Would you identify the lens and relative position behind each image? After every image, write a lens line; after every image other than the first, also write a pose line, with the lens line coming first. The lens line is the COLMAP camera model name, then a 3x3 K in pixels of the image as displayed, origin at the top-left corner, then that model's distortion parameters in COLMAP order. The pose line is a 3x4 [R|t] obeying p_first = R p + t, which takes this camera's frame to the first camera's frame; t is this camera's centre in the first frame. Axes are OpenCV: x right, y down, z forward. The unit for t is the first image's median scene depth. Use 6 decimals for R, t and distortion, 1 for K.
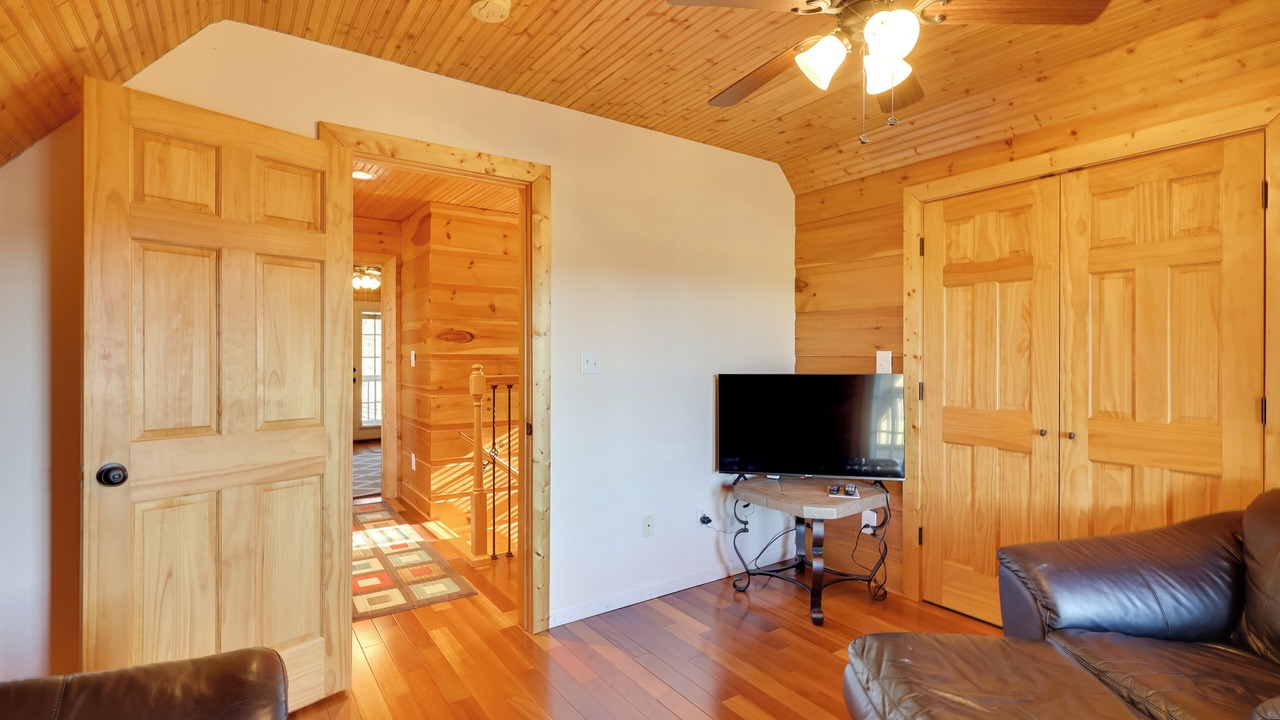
lens RADIAL K [[603.9, 0, 637.4], [0, 603.9, 351.2], [0, 0, 1]] dist [0.000190, 0.000676]
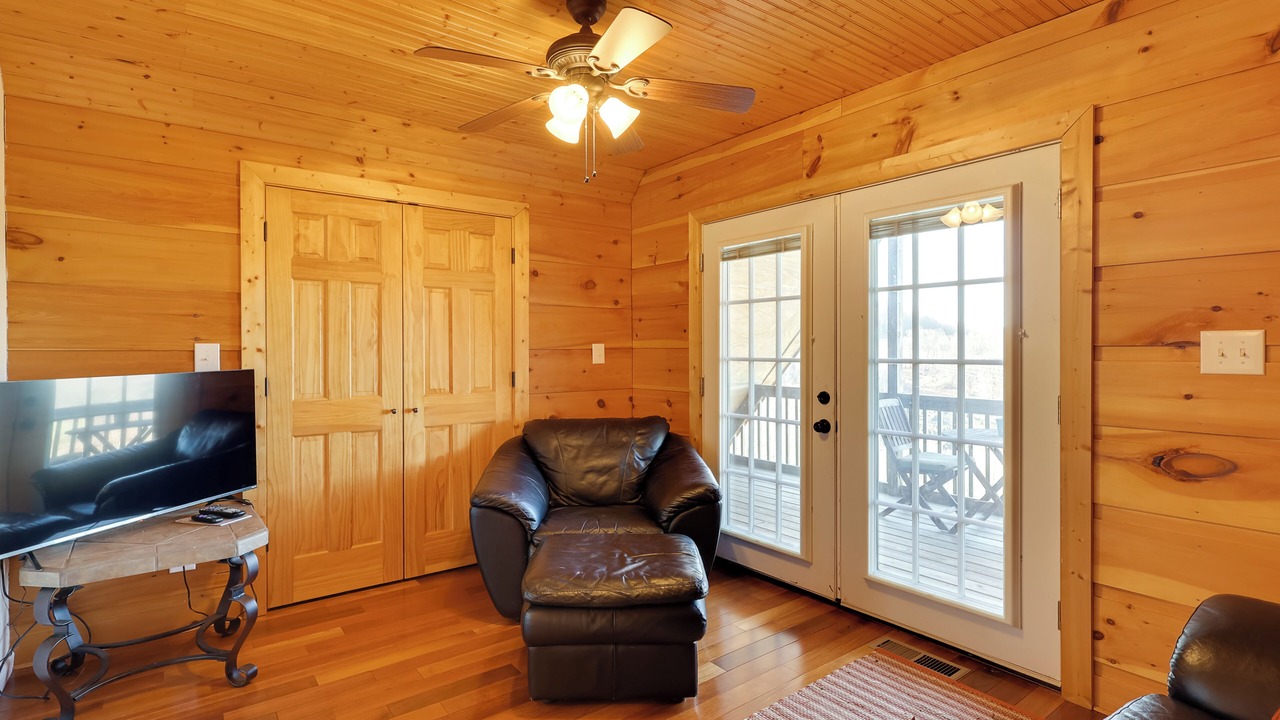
lens RADIAL K [[603.9, 0, 634.7], [0, 603.9, 354.5], [0, 0, 1]] dist [0.000190, 0.000676]
pose [[-0.022852, -0.009050, 0.999698, -0.527875], [-0.002342, 0.999957, 0.008999, 0.007011], [-0.999736, -0.002136, -0.022872, 0.506030]]
